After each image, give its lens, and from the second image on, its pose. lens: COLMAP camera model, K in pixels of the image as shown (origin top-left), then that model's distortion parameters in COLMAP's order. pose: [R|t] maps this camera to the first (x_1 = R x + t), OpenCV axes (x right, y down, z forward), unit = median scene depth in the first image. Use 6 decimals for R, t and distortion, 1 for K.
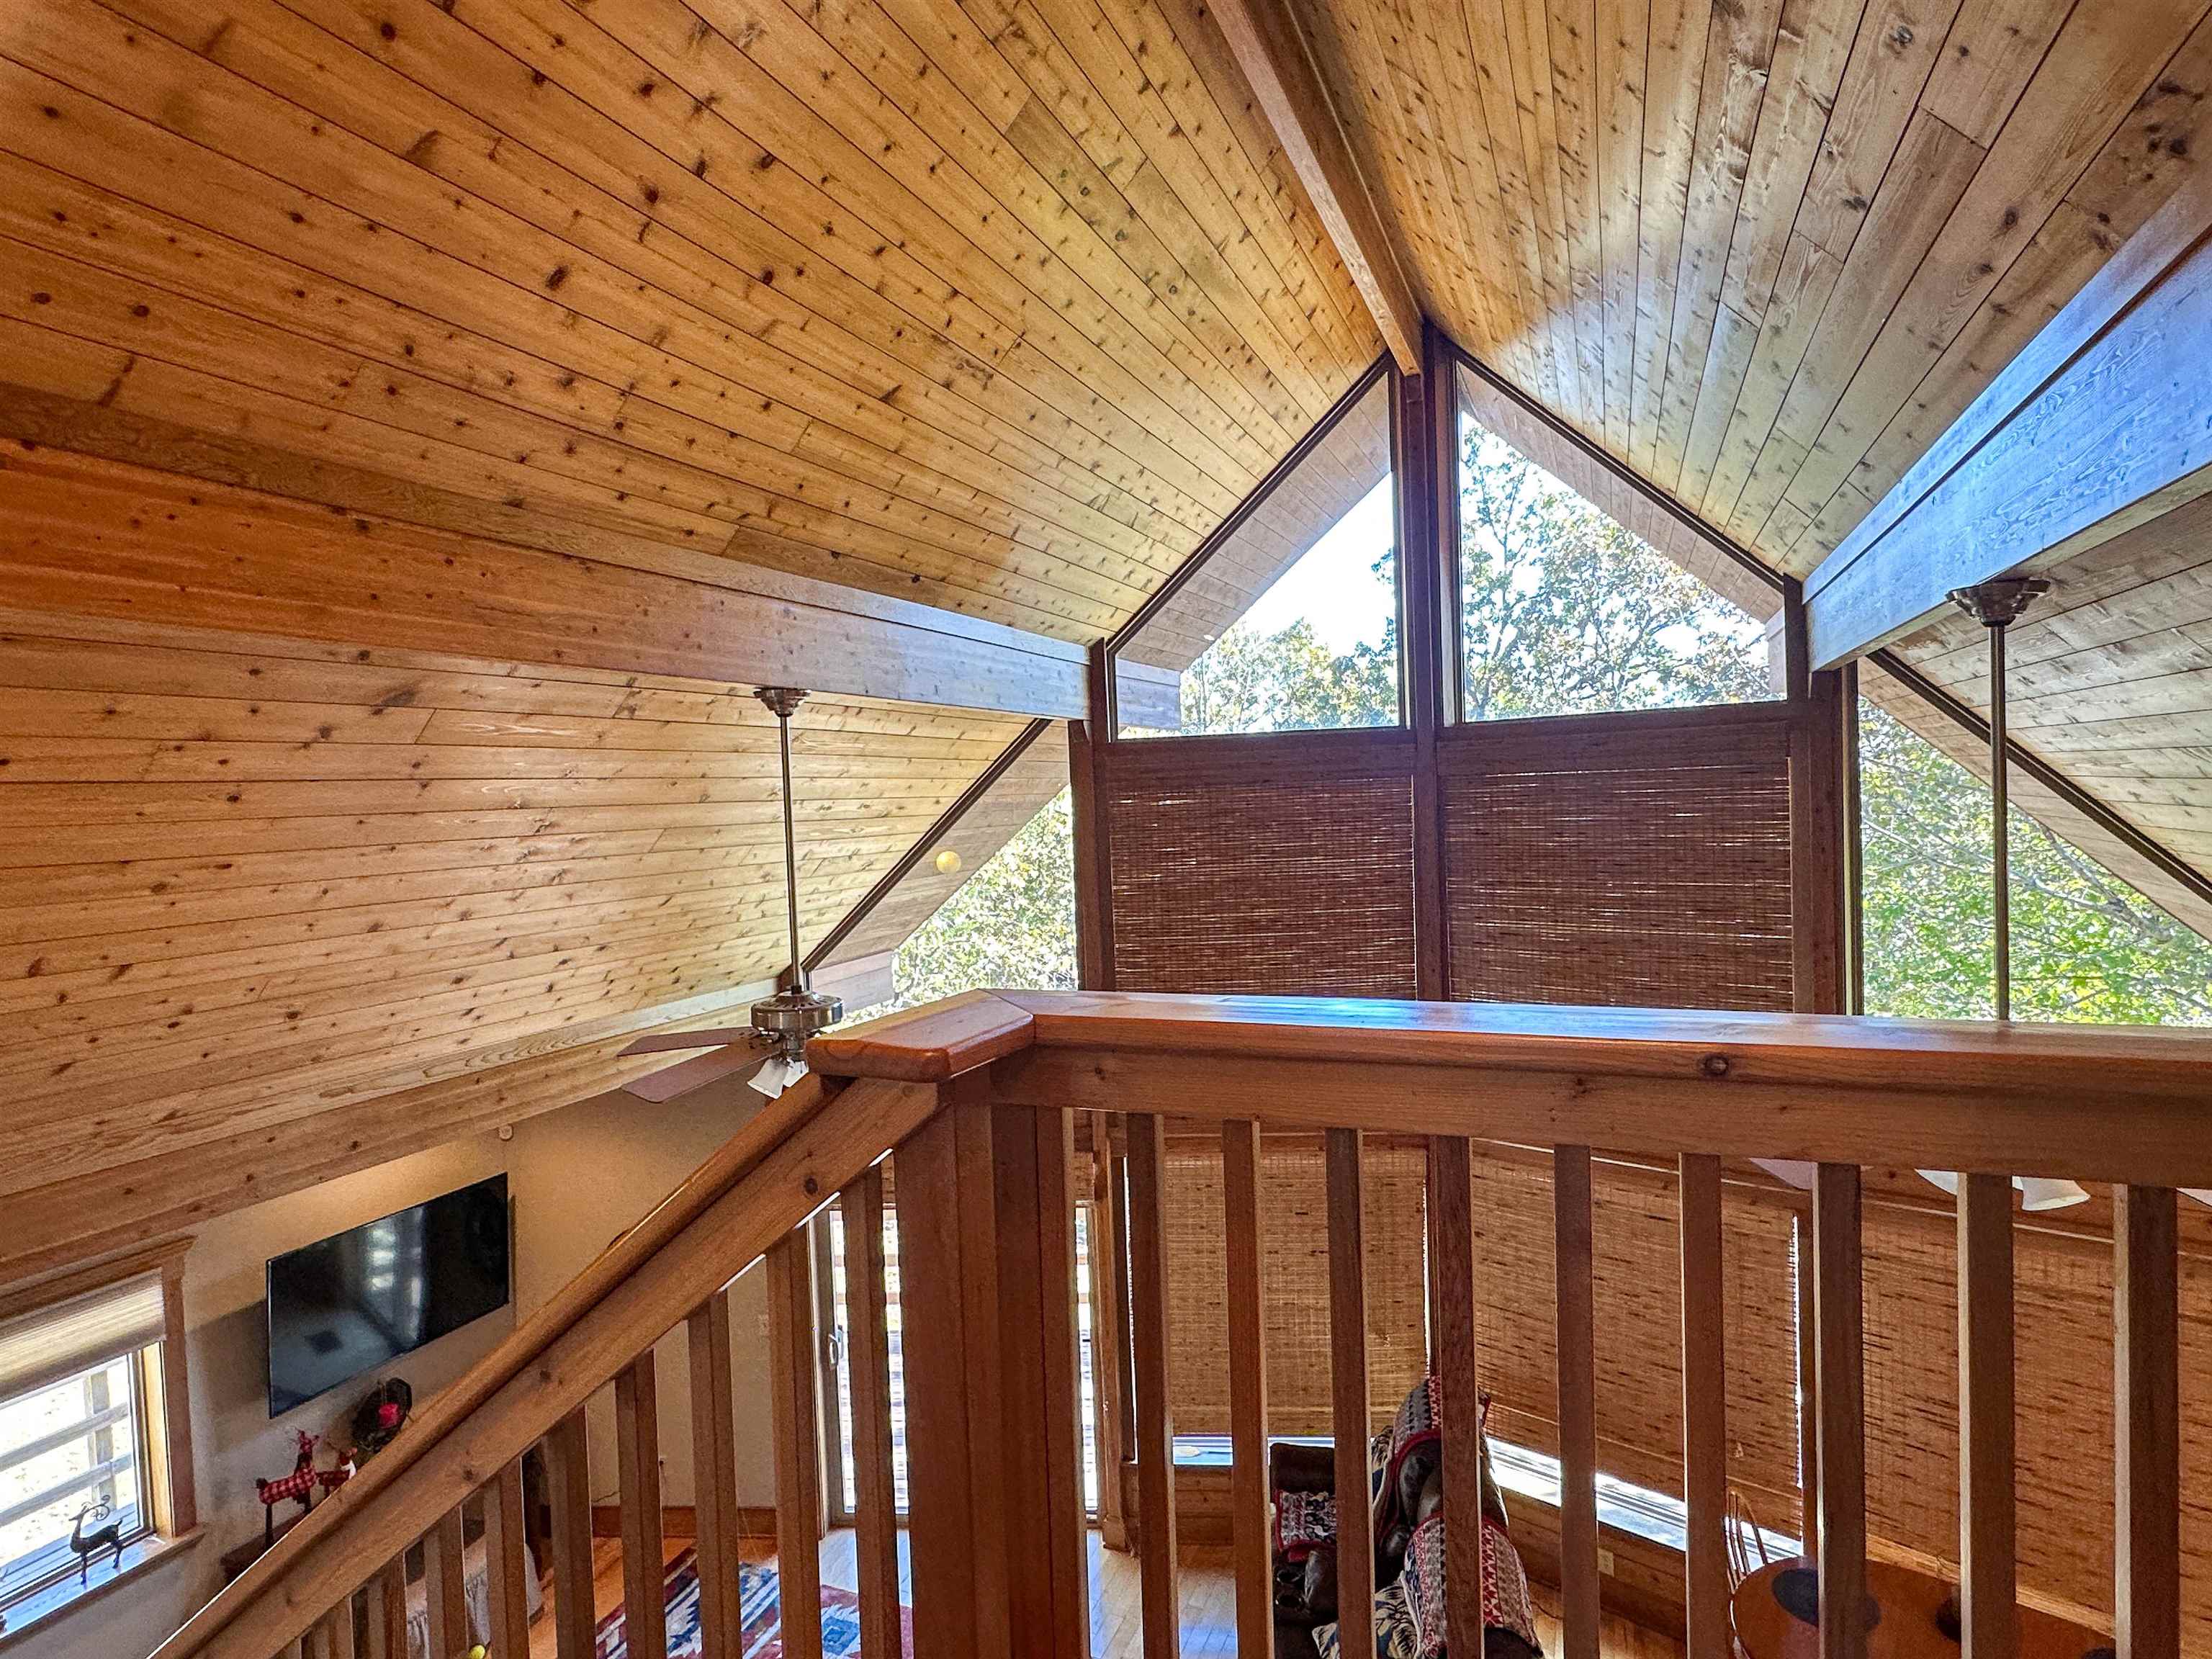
lens RADIAL K [[1198.5, 0, 1106.0], [0, 1198.5, 829.5], [0, 0, 1]] dist [-0.002750, -0.000179]
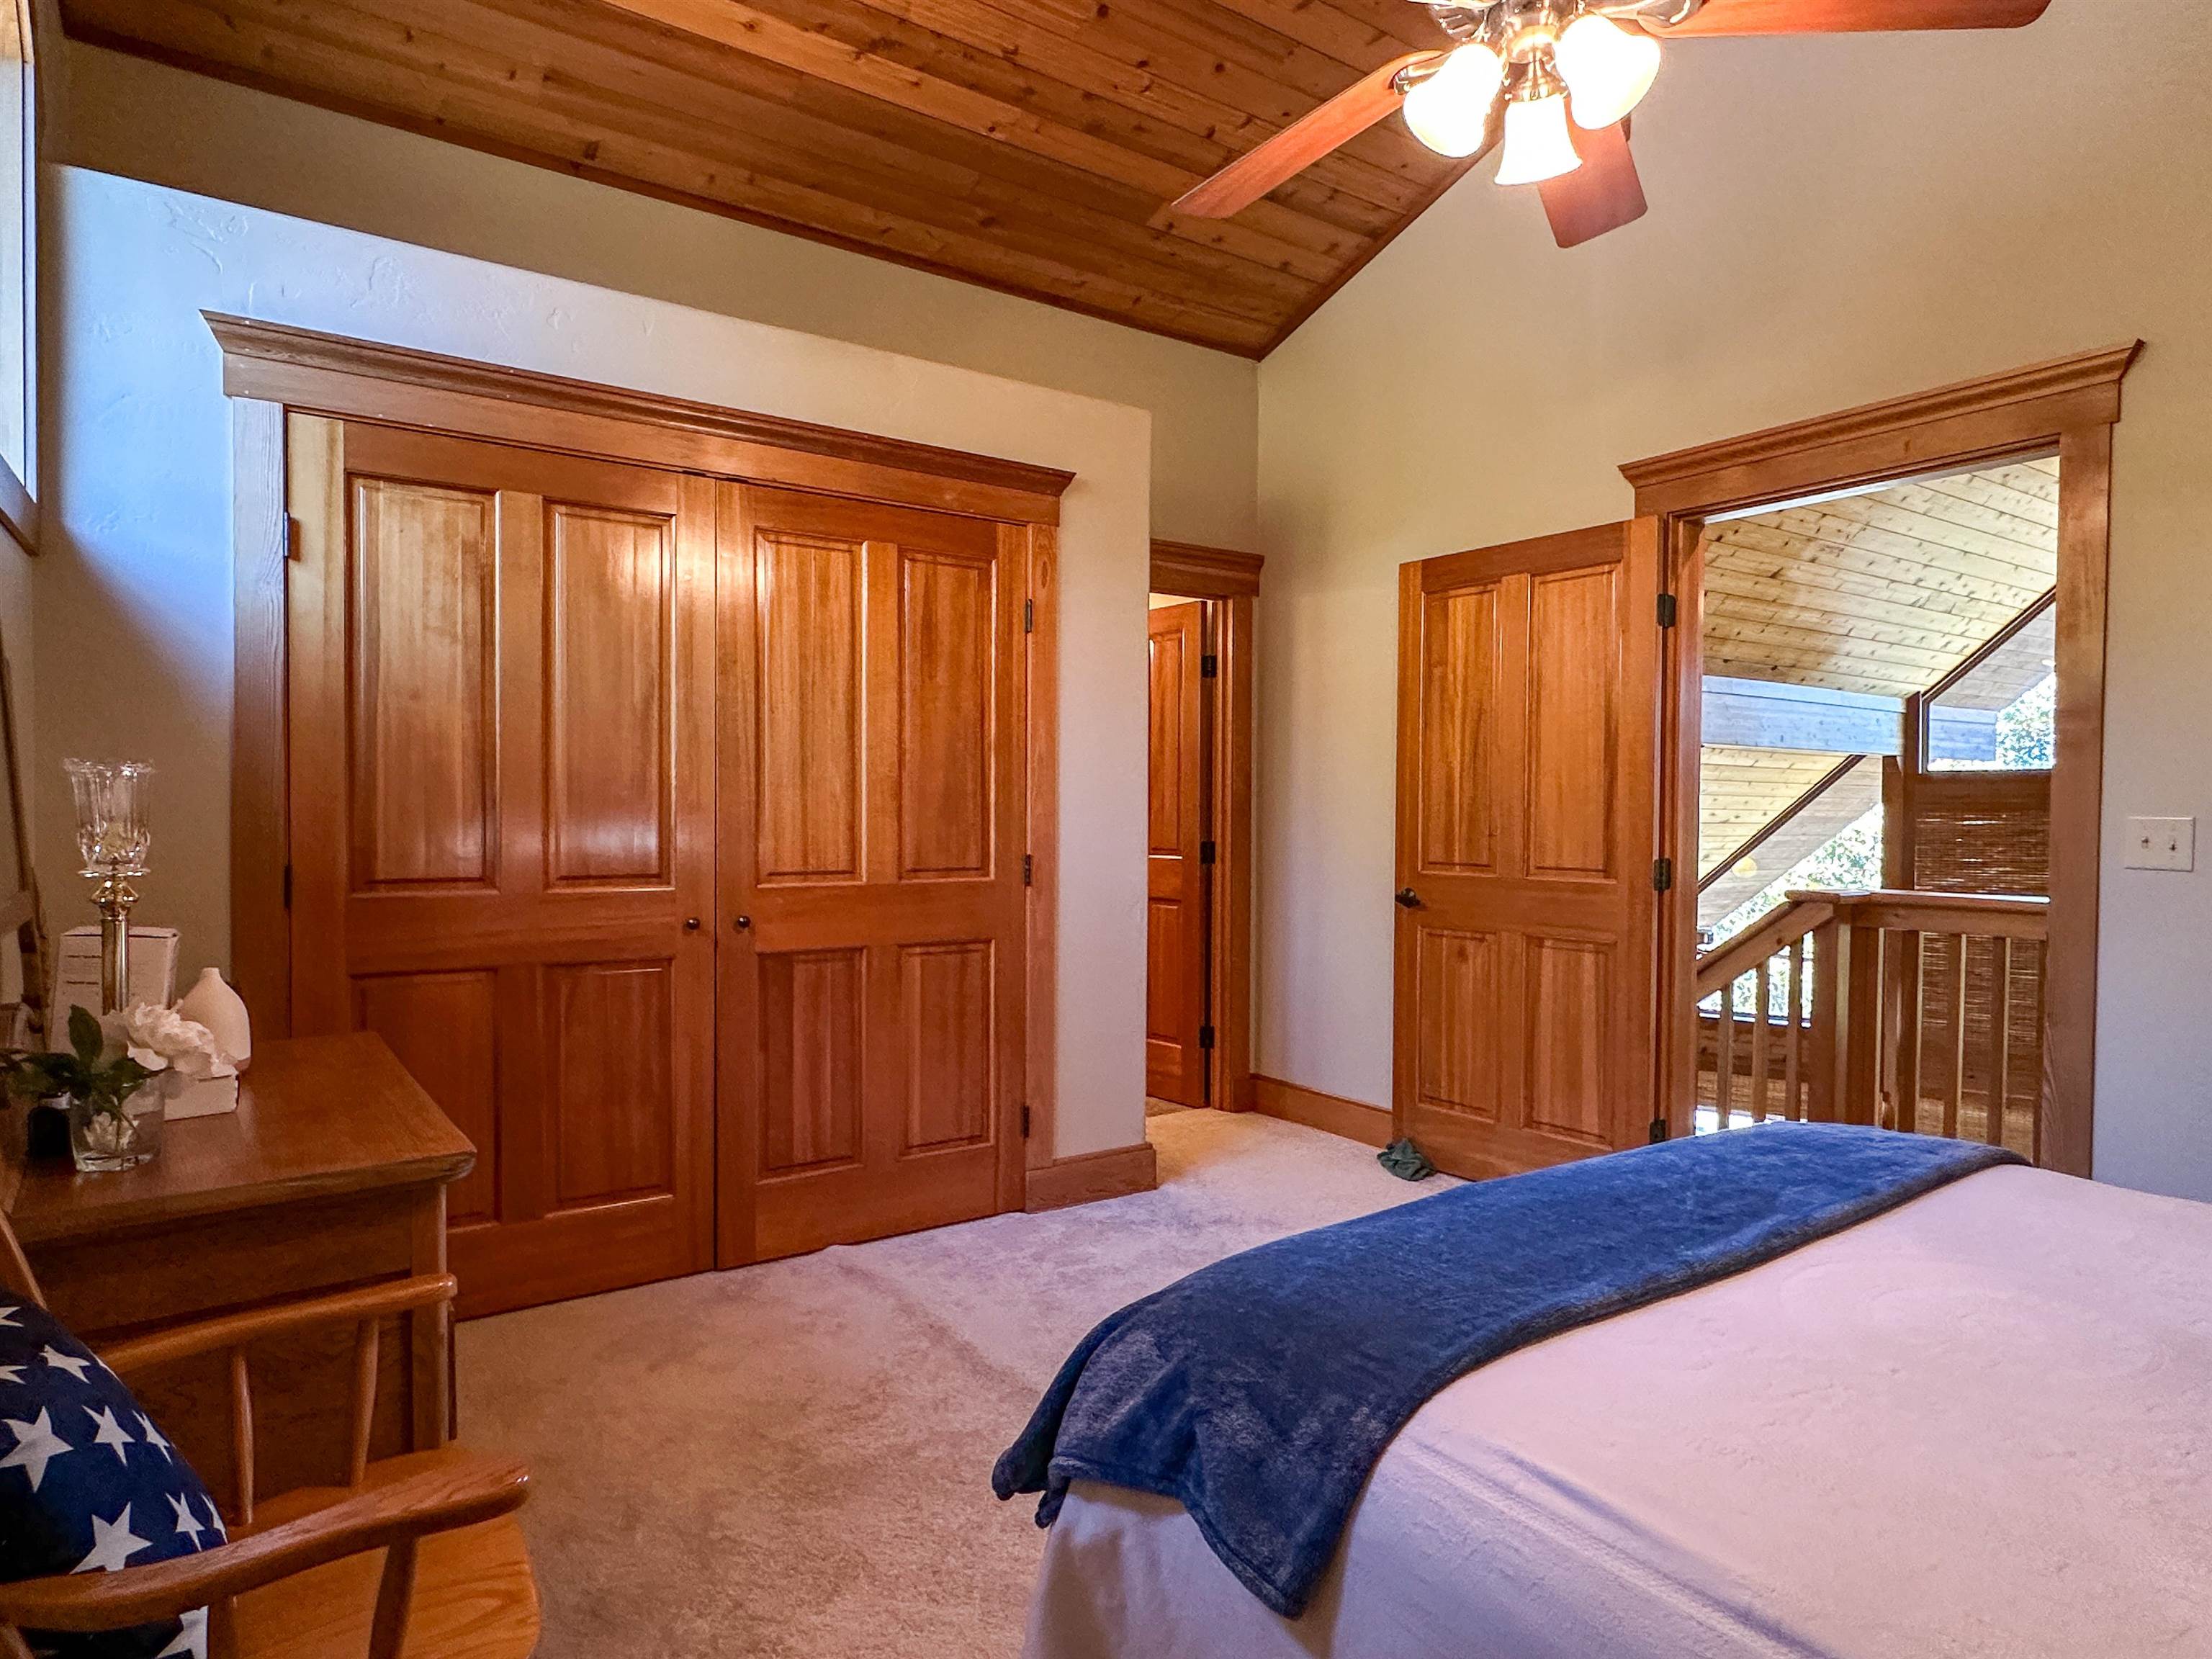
lens RADIAL K [[1280.2, 0, 1106.0], [0, 1280.2, 829.5], [0, 0, 1]] dist [0.006678, 0.001244]
pose [[0.842618, 0.052957, -0.535901, 0.010195], [-0.054747, 0.998421, 0.012582, 0.020636], [0.535721, 0.018737, 0.844187, -0.734422]]
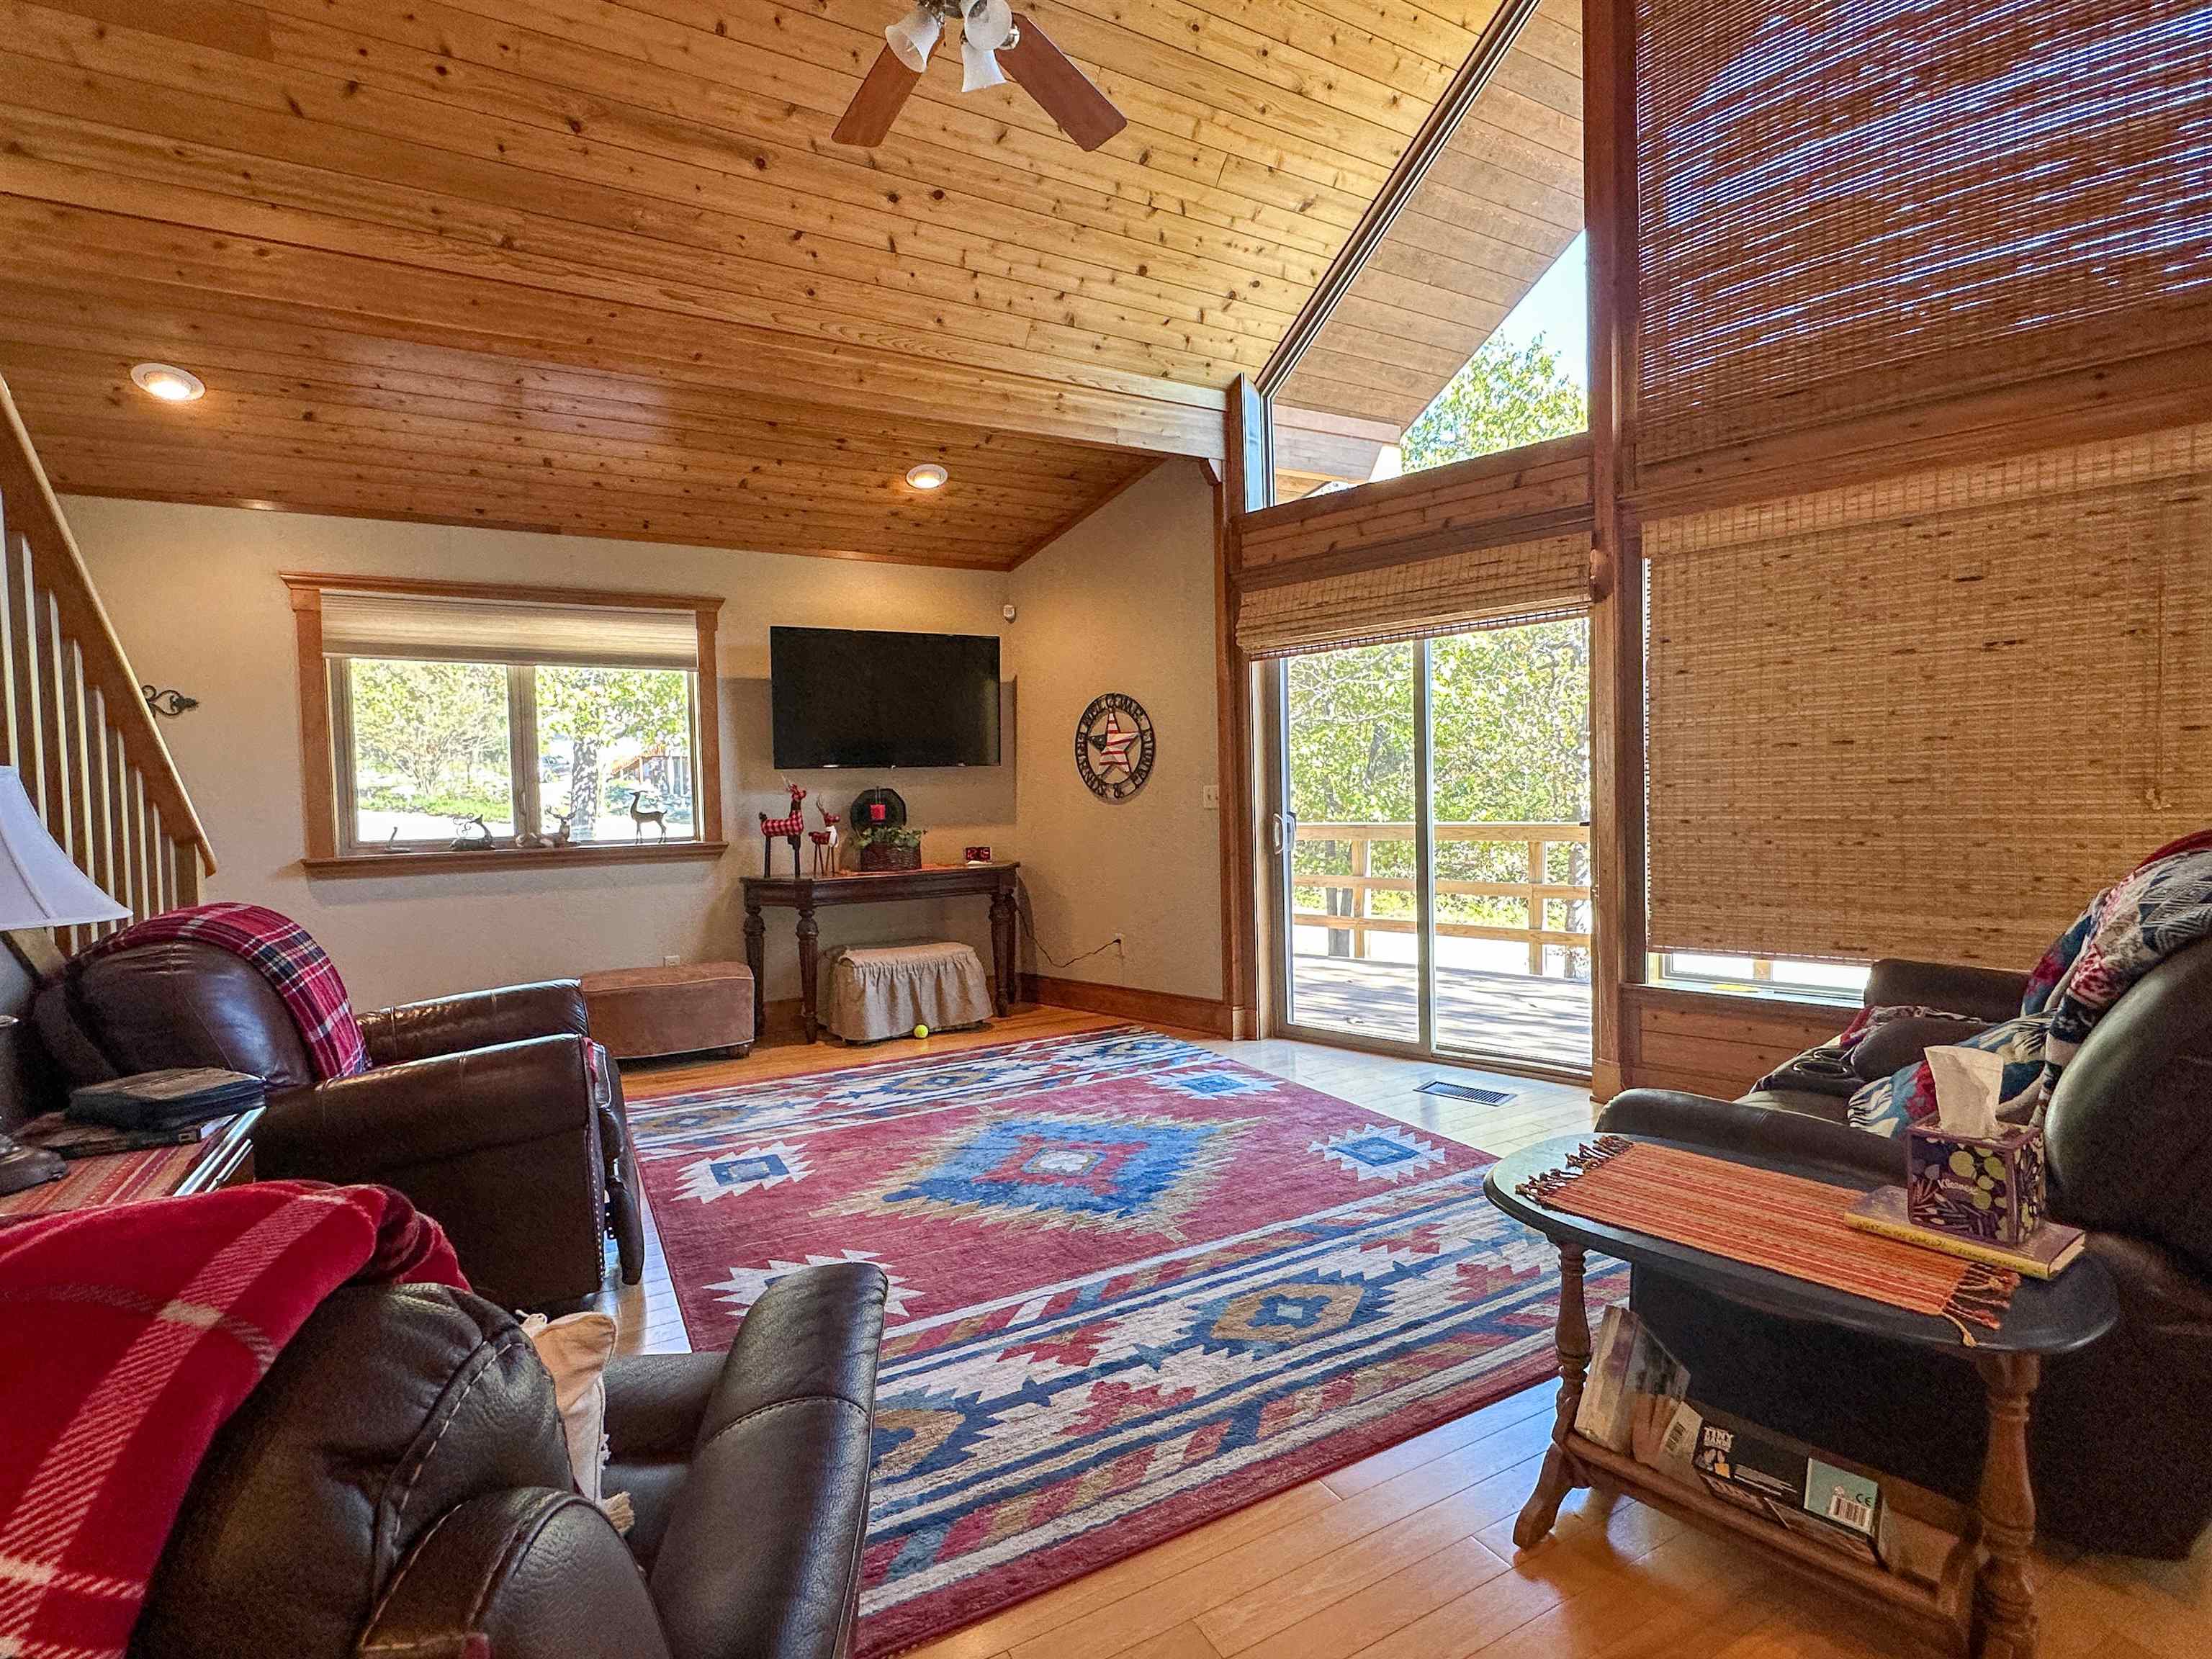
lens RADIAL K [[1048.4, 0, 1097.3], [0, 1048.4, 831.7], [0, 0, 1]] dist [-0.000993, -0.000861]
pose [[0.778545, 0.039298, -0.626357, 0.184440], [-0.022229, 0.999138, 0.035057, 0.512619], [0.627195, -0.013370, 0.778747, 0.405482]]
